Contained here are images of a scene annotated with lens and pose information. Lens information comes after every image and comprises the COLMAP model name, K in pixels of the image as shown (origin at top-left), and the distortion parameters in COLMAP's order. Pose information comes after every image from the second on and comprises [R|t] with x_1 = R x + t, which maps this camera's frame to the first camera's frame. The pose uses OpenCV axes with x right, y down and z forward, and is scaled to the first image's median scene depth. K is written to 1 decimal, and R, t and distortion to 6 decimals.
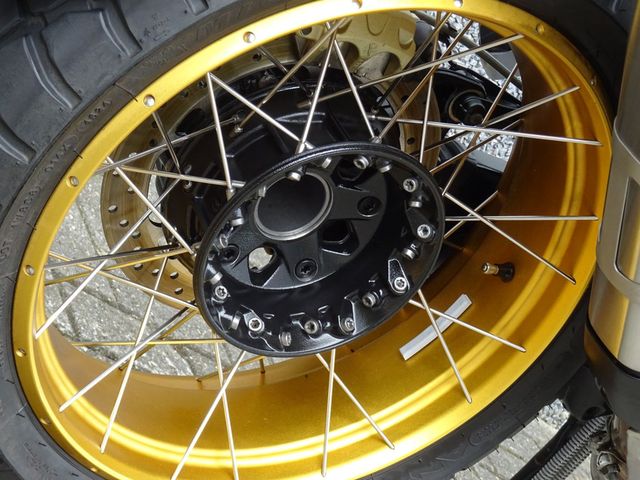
lens RADIAL K [[1470.0, 0, 320.2], [0, 1470.0, 240.0], [0, 0, 1]] dist [0.009264, 0.000000]
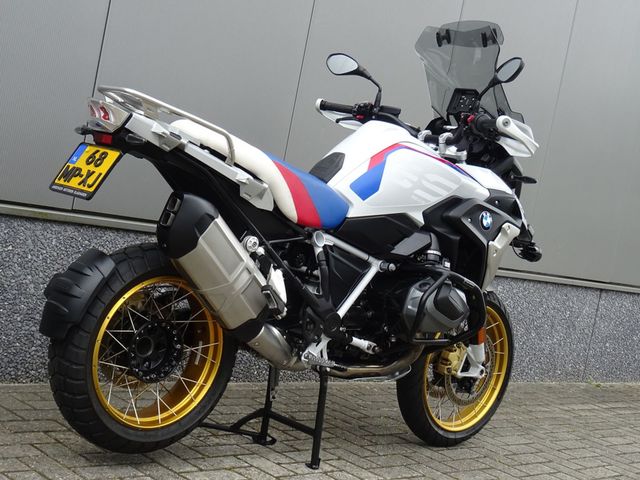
lens RADIAL K [[1088.3, 0, 319.8], [0, 1088.3, 239.9], [0, 0, 1]] dist [-0.019310, 0.000000]
pose [[0.795448, -0.587953, 0.146882, 0.096535], [0.604289, 0.787840, -0.118924, 0.384001], [-0.045798, 0.183357, 0.981979, -1.945247]]
